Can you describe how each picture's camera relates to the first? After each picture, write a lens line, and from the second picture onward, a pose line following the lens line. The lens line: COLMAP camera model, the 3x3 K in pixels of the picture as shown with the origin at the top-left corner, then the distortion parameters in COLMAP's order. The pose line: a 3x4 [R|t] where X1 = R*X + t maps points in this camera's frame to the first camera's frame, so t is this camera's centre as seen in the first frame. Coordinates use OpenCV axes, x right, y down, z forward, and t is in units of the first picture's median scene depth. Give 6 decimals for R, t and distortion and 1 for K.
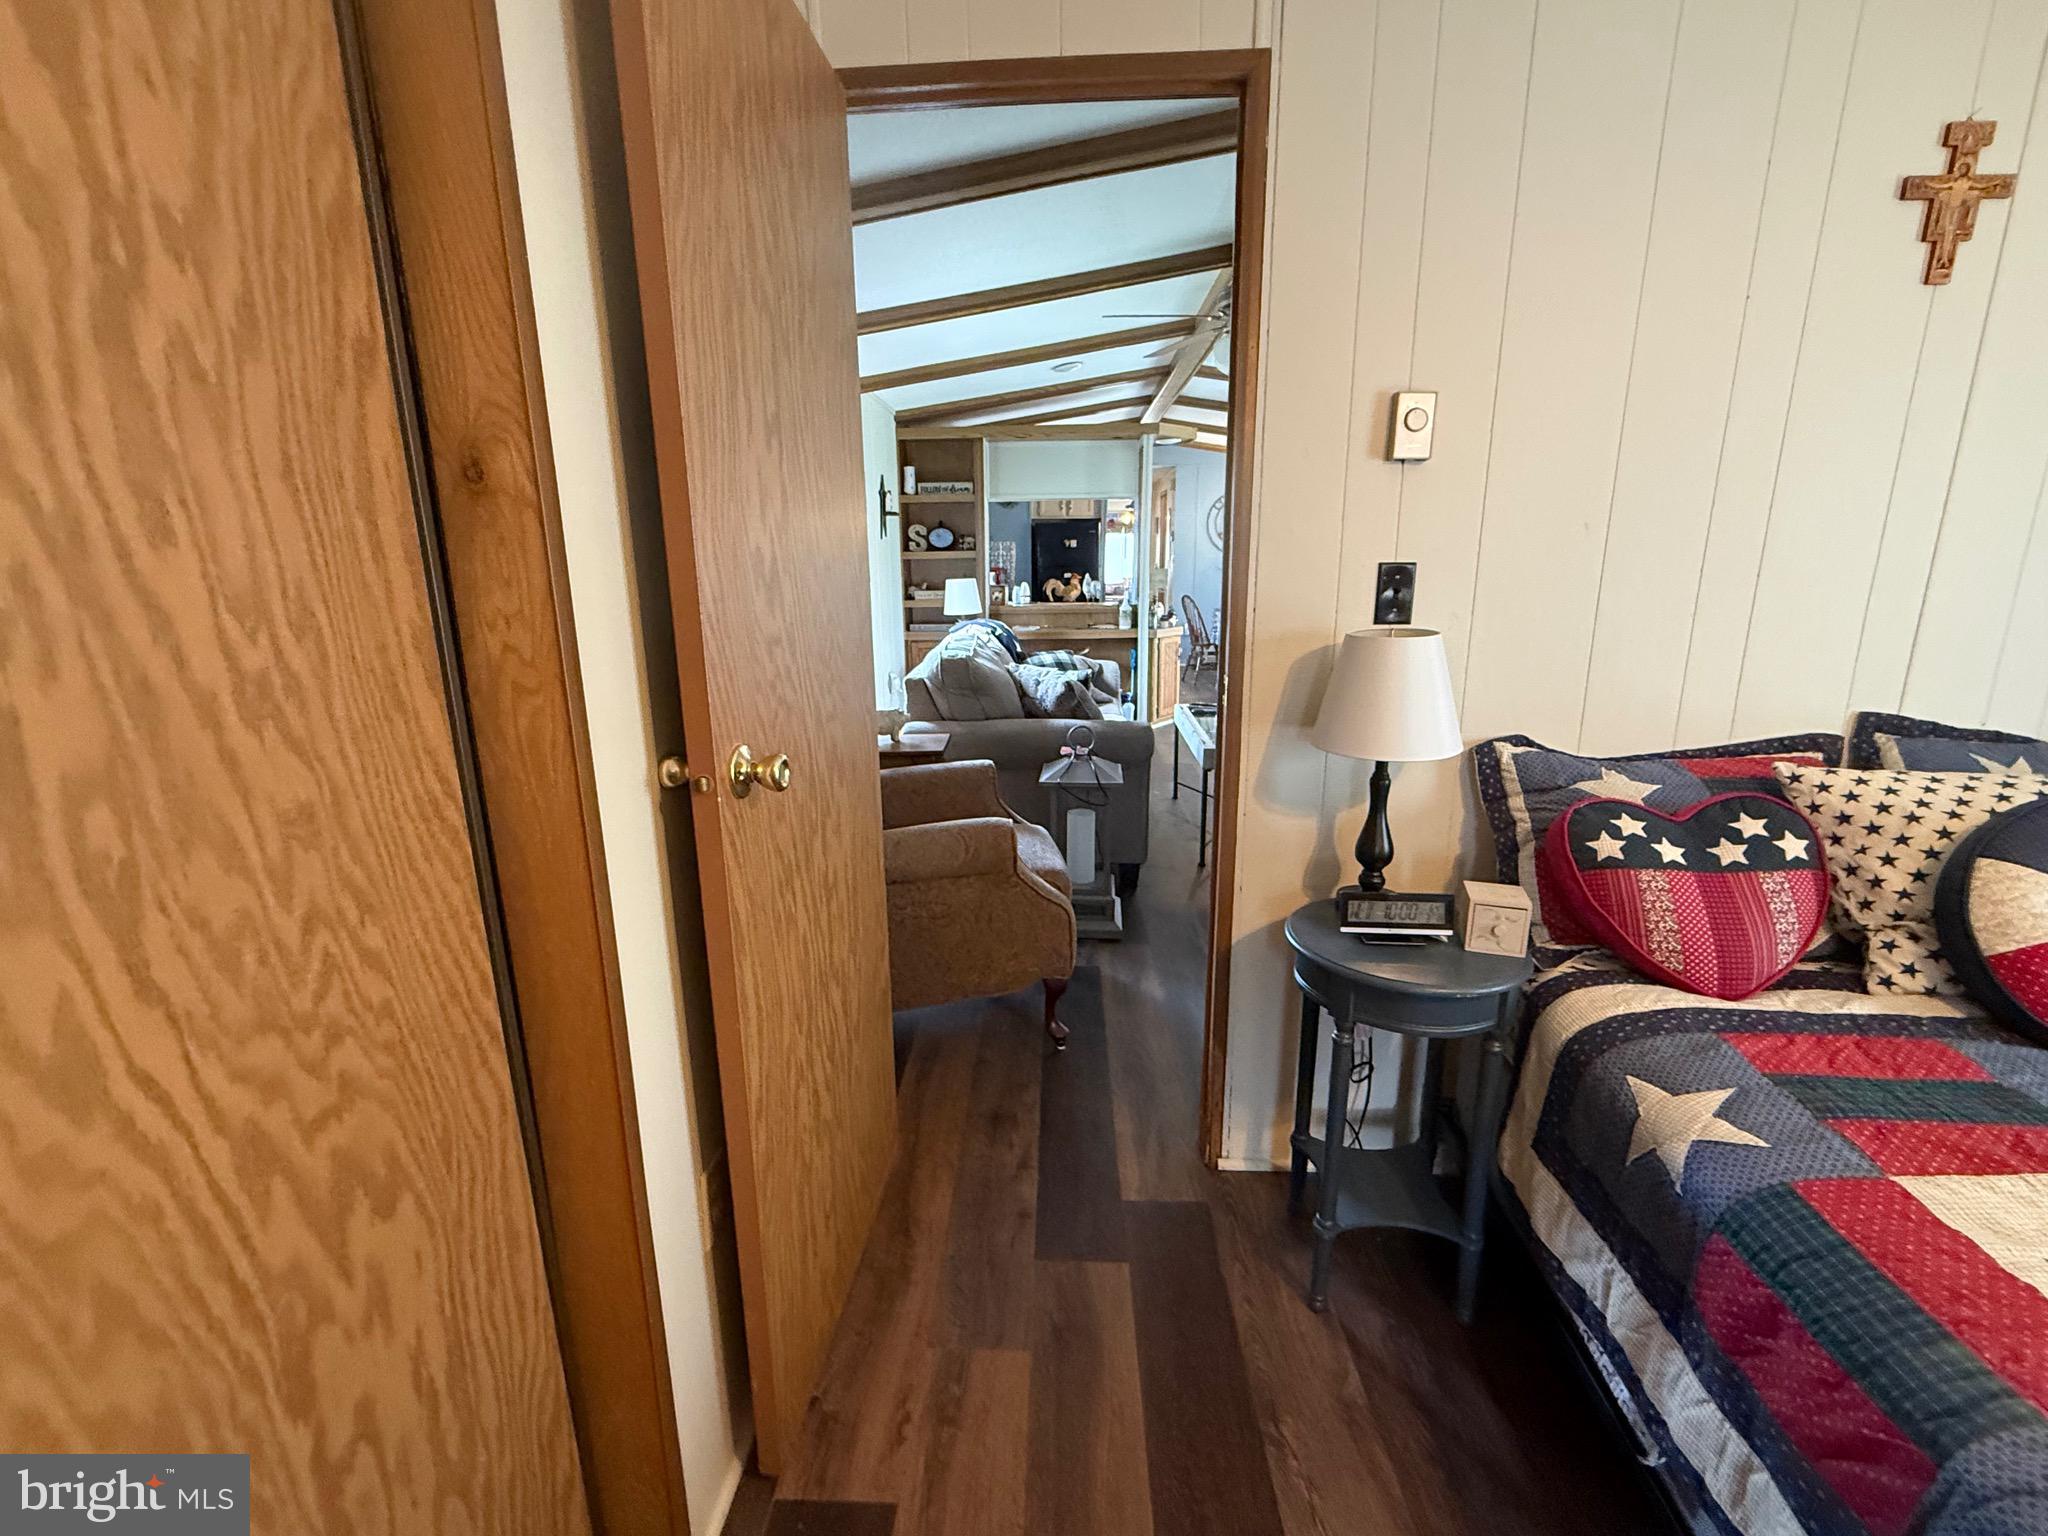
lens RADIAL K [[884.7, 0, 1023.3], [0, 884.7, 768.8], [0, 0, 1]] dist [-0.001304, 0.000065]
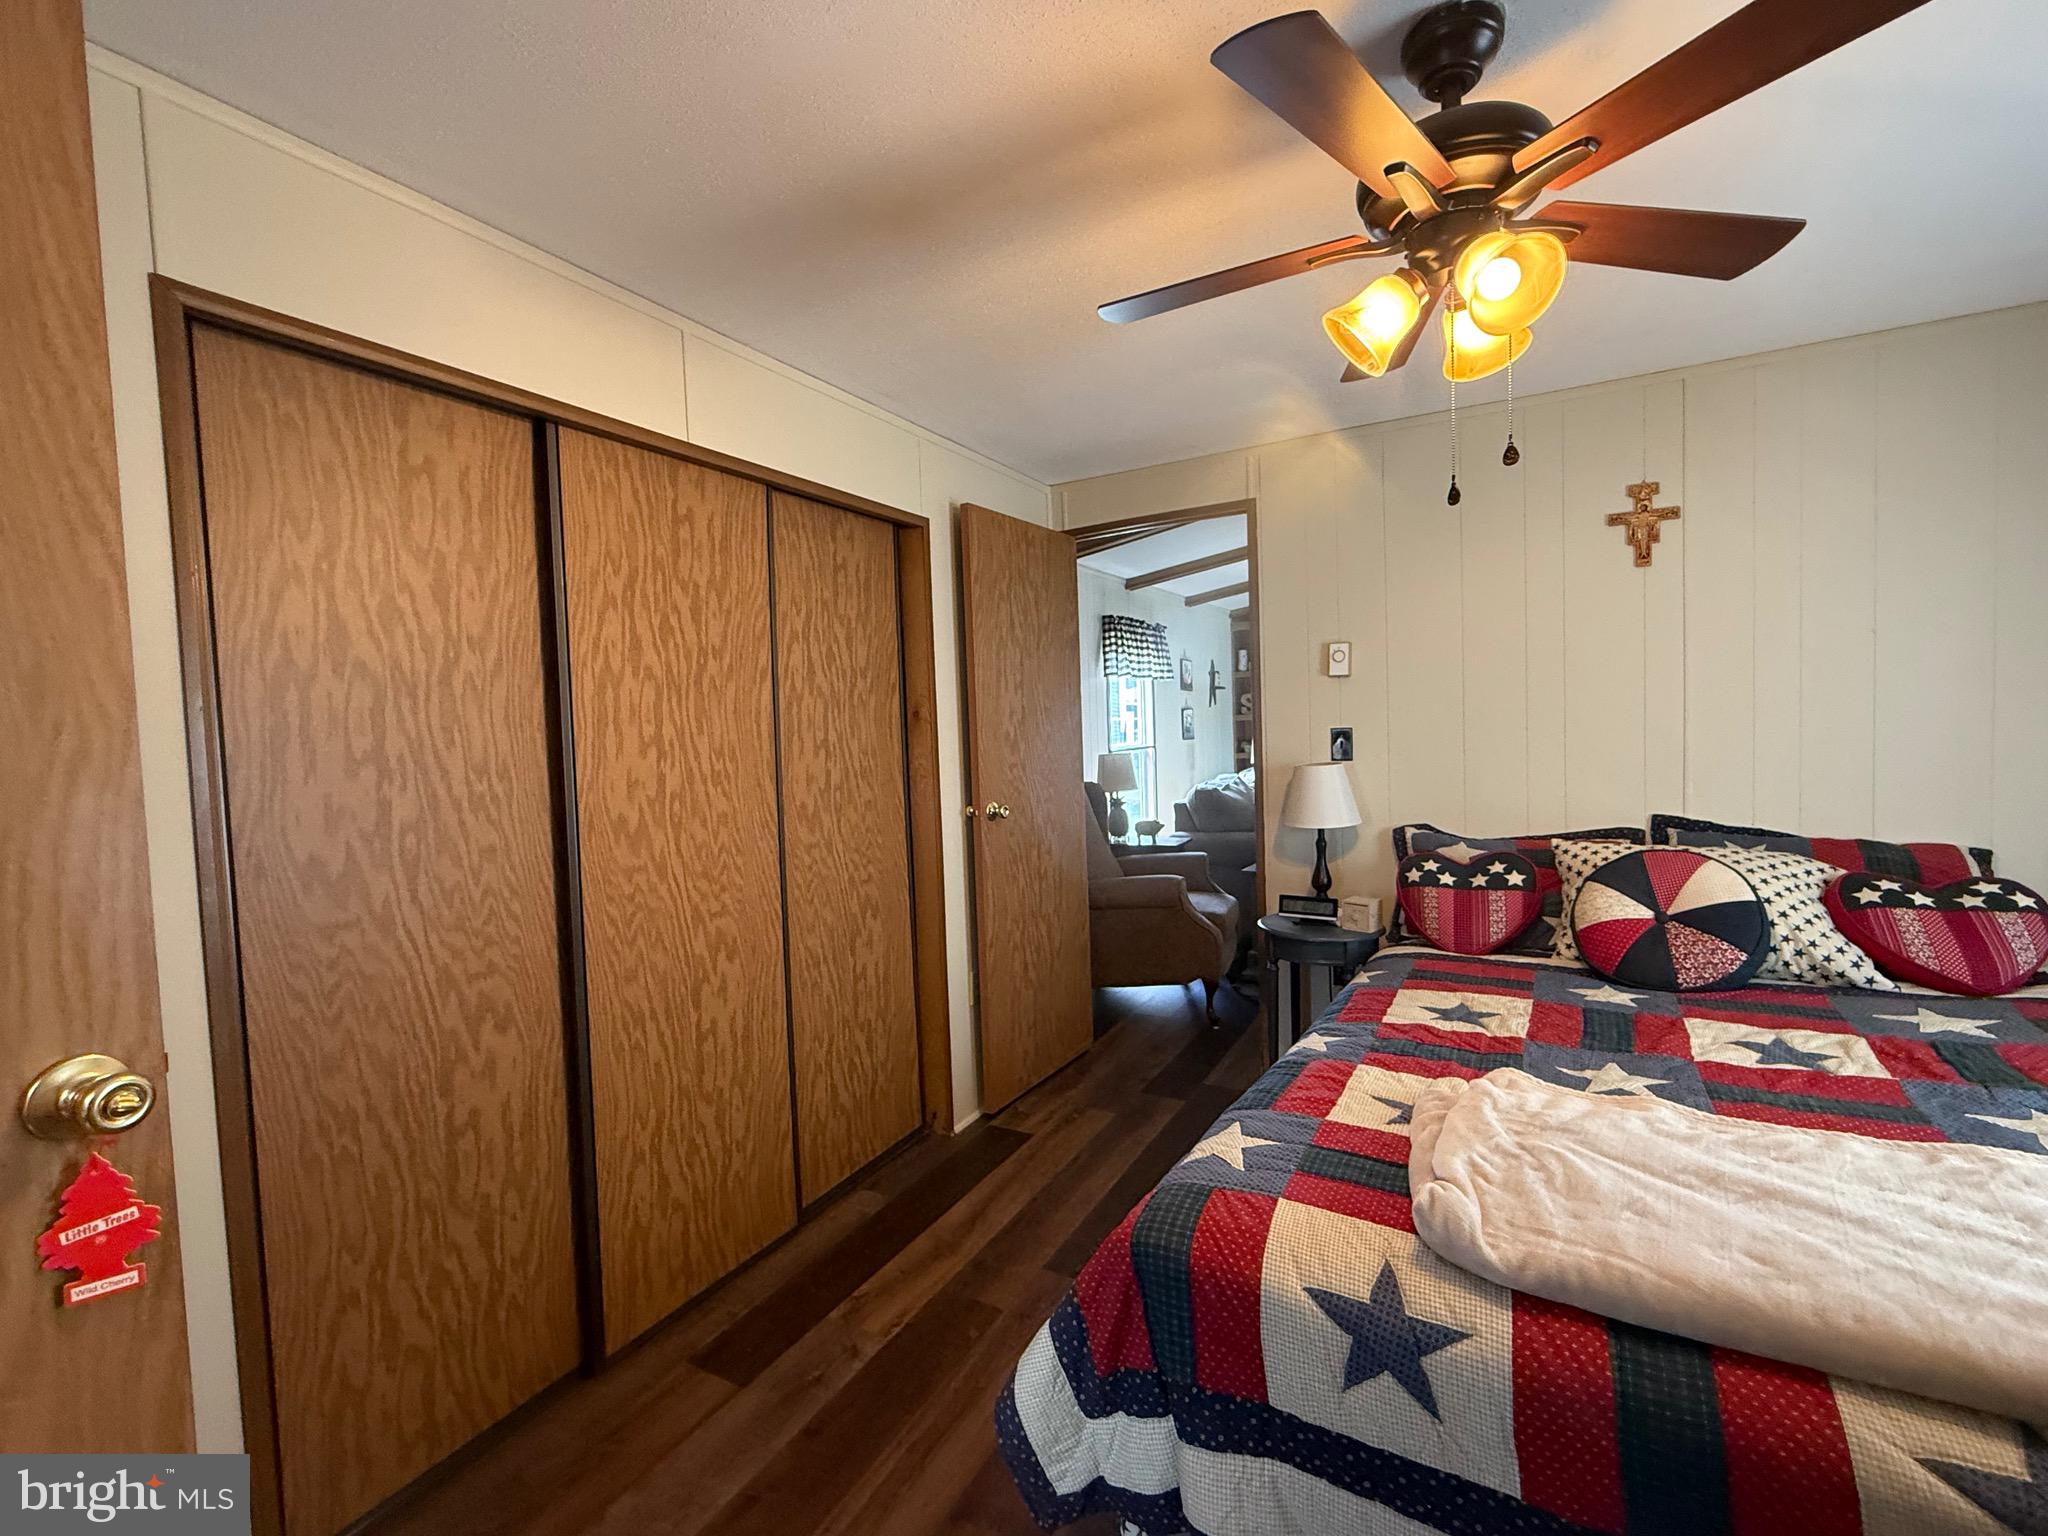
lens RADIAL K [[884.7, 0, 1023.3], [0, 884.7, 768.8], [0, 0, 1]] dist [-0.001304, 0.000065]
pose [[0.889985, 0.000487, -0.455990, 1.040491], [-0.079001, 0.985042, -0.153138, 0.291897], [0.449095, 0.172314, 0.876711, -1.415930]]
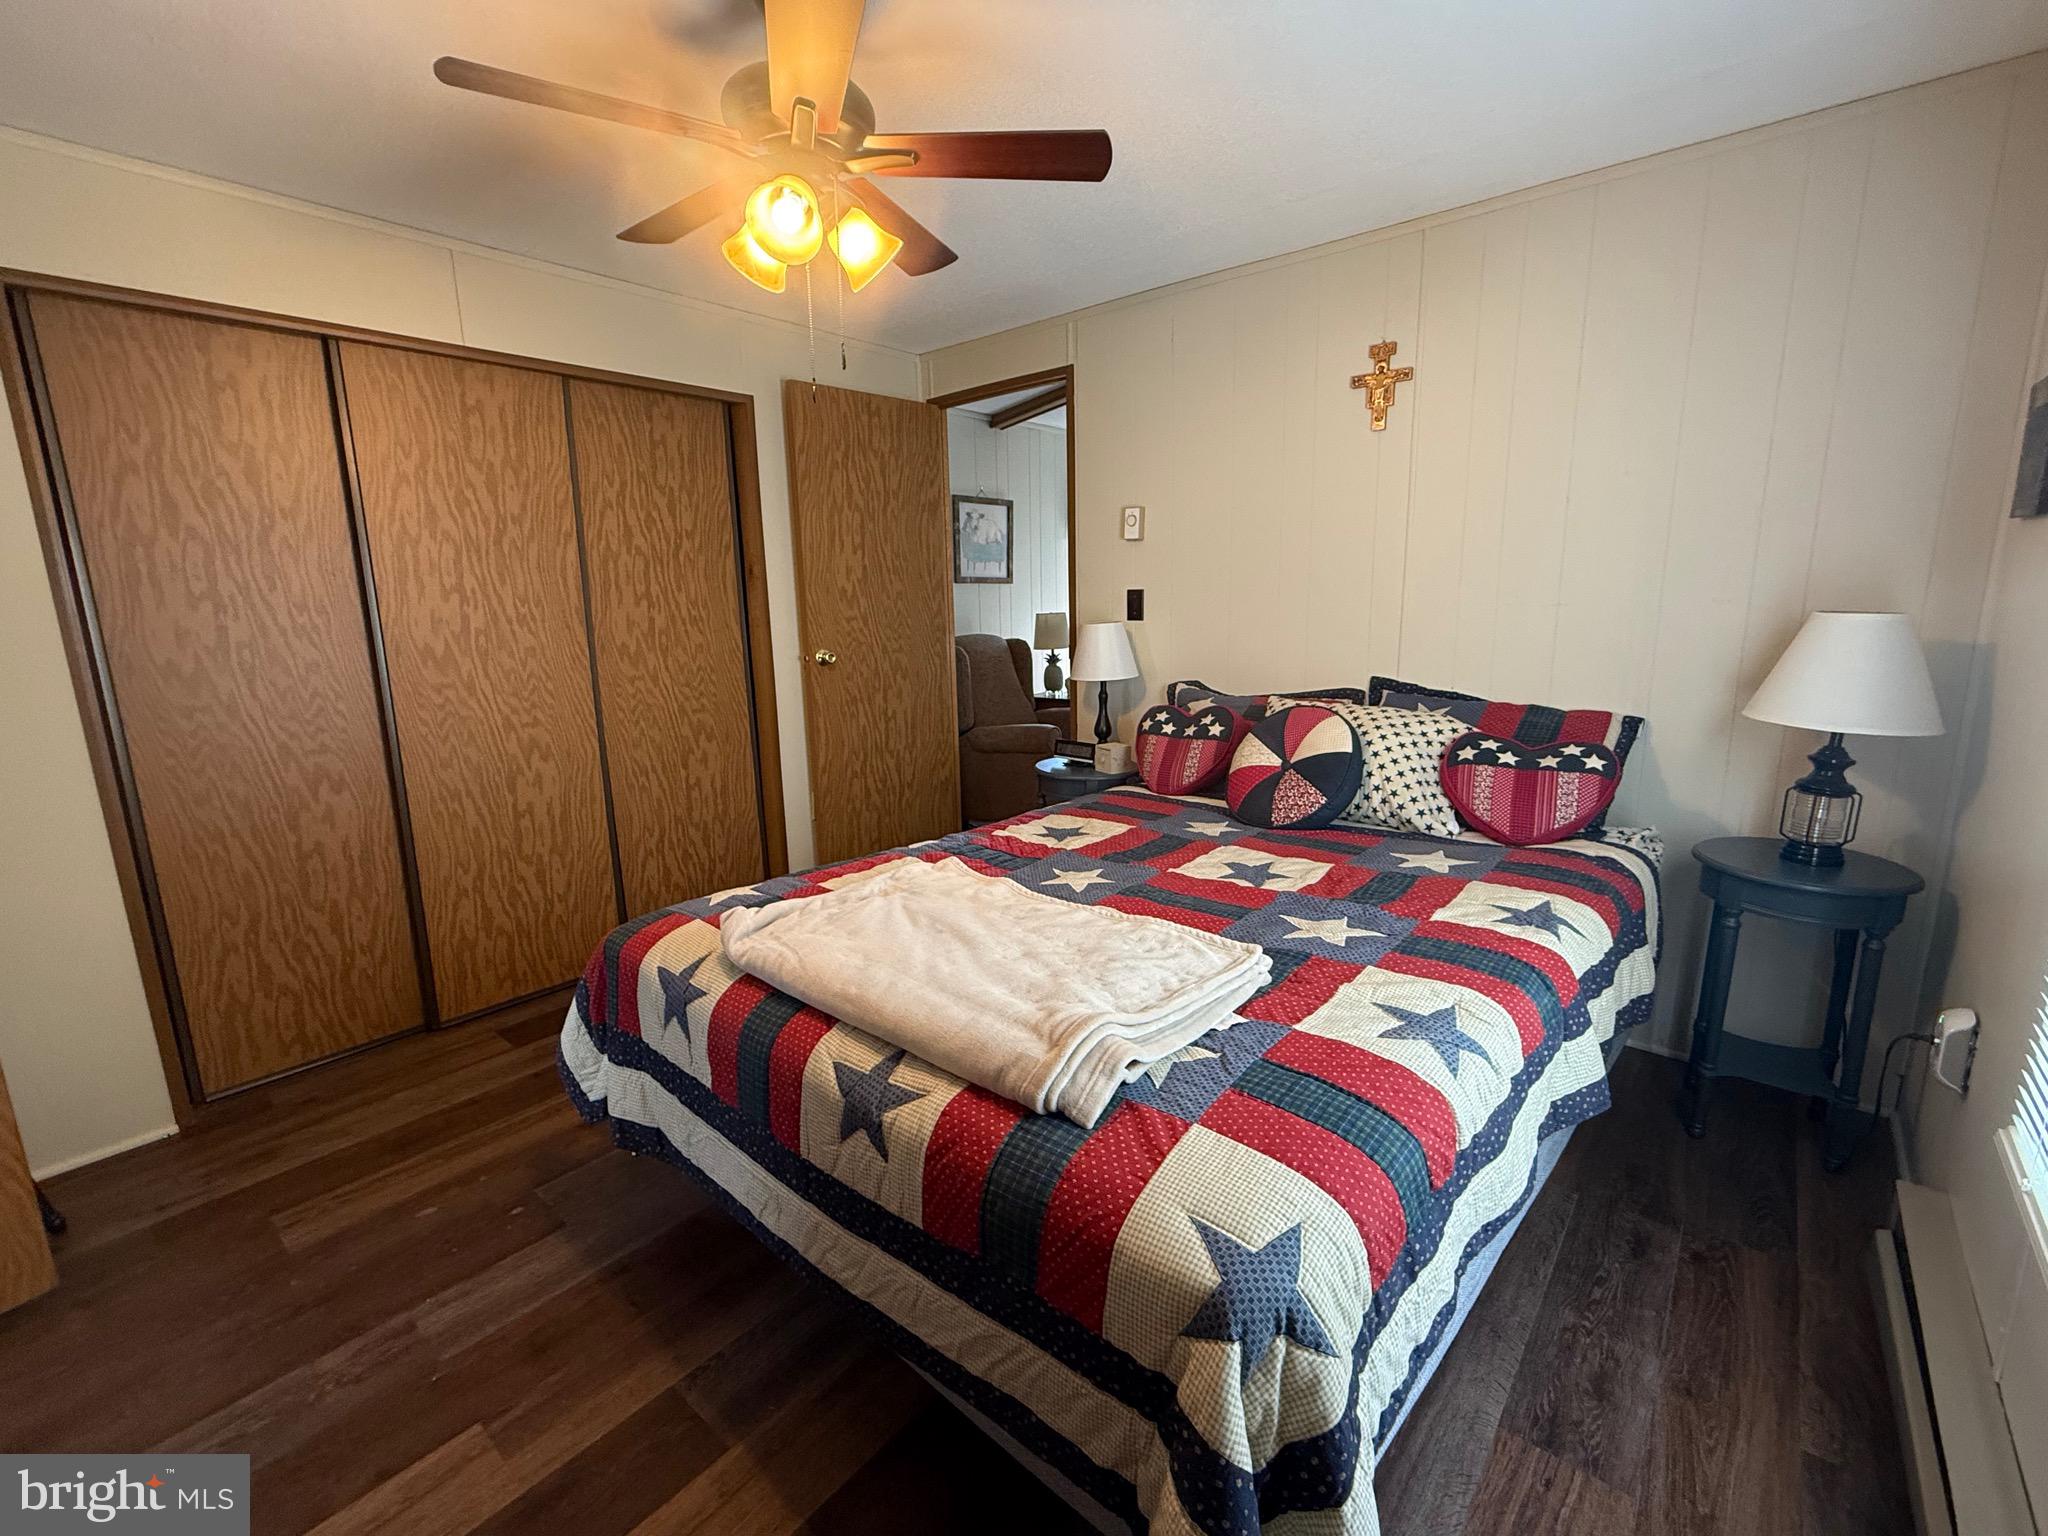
lens RADIAL K [[884.7, 0, 1023.3], [0, 884.7, 768.8], [0, 0, 1]] dist [-0.001304, 0.000065]
pose [[0.788408, 0.114635, -0.604378, 2.278322], [-0.129708, 0.991373, 0.018834, 0.253941], [0.601323, 0.063544, 0.796475, -1.112889]]
